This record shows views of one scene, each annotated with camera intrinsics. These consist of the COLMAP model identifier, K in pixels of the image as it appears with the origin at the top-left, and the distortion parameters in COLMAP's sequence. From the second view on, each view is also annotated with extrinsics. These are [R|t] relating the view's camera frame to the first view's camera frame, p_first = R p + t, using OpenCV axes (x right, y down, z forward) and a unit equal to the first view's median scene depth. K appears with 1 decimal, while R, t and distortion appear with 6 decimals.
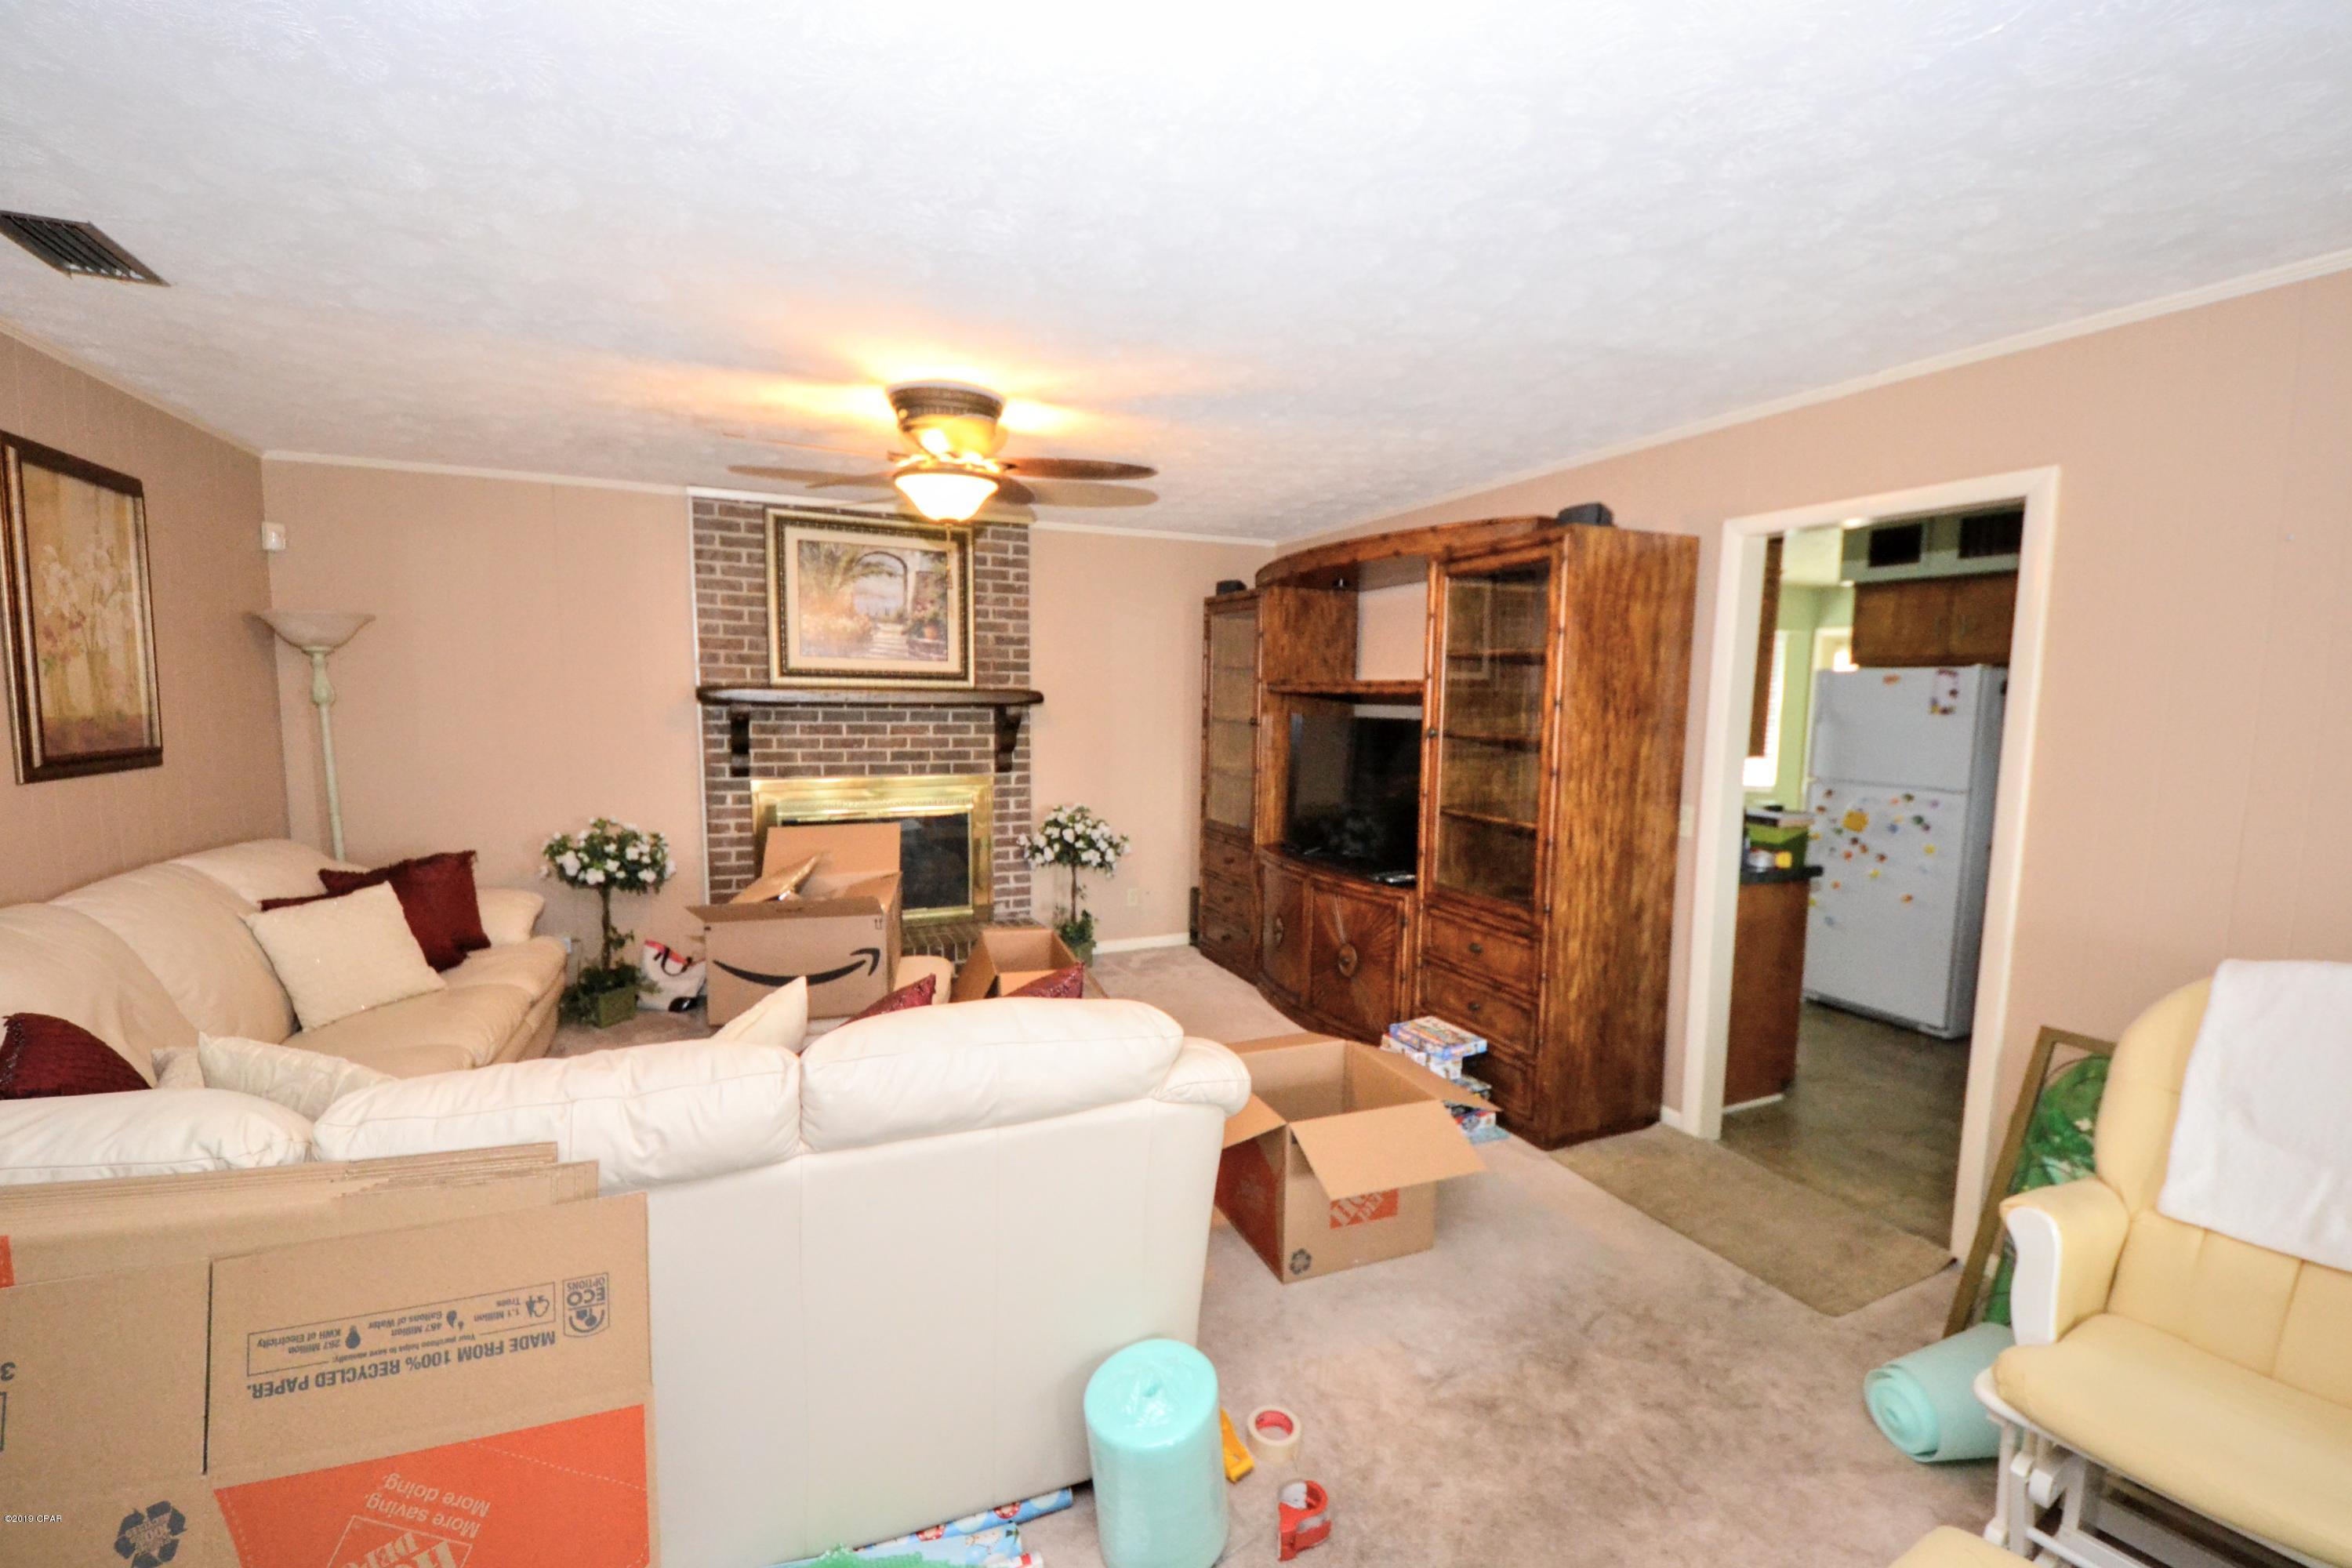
lens RADIAL K [[961.2, 0, 1166.7], [0, 961.2, 790.3], [0, 0, 1]] dist [-0.003988, -0.000617]
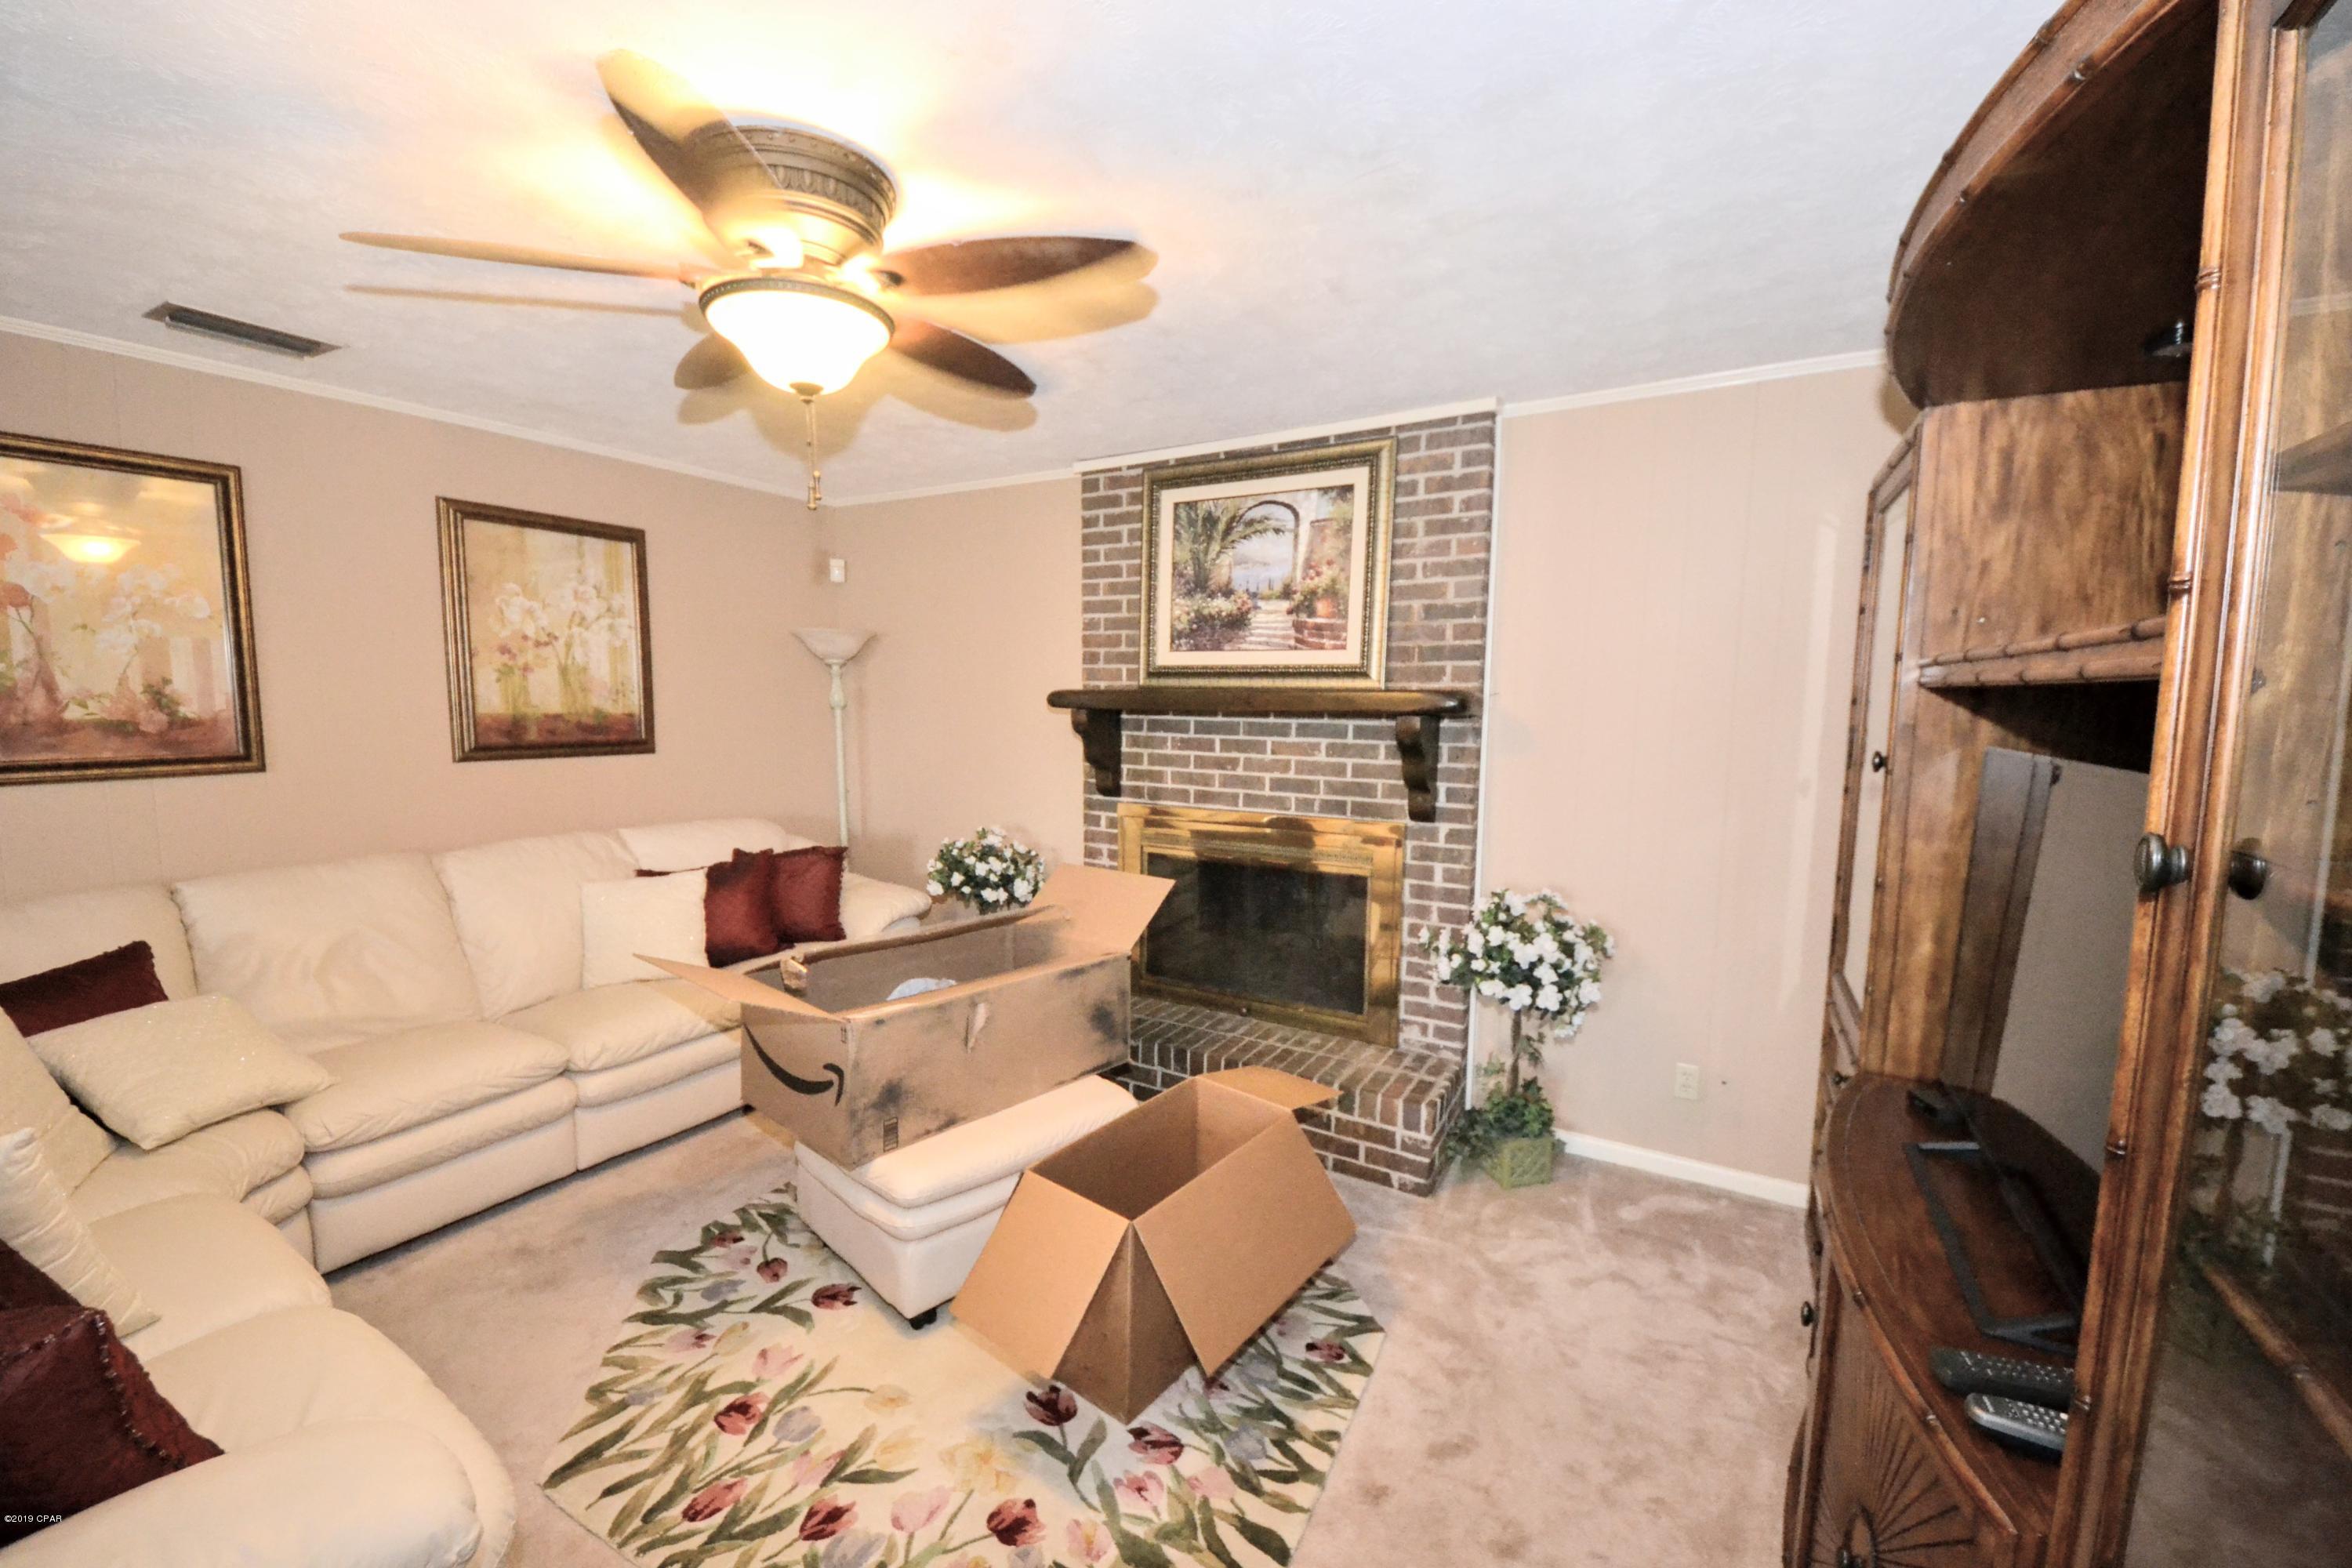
lens RADIAL K [[909.1, 0, 1178.6], [0, 909.1, 794.3], [0, 0, 1]] dist [0.028021, 0.000007]
pose [[0.582673, 0.077727, -0.808981, 0.231224], [-0.082480, 0.995932, 0.036283, -0.047540], [0.808510, 0.045583, 0.586714, 0.546225]]
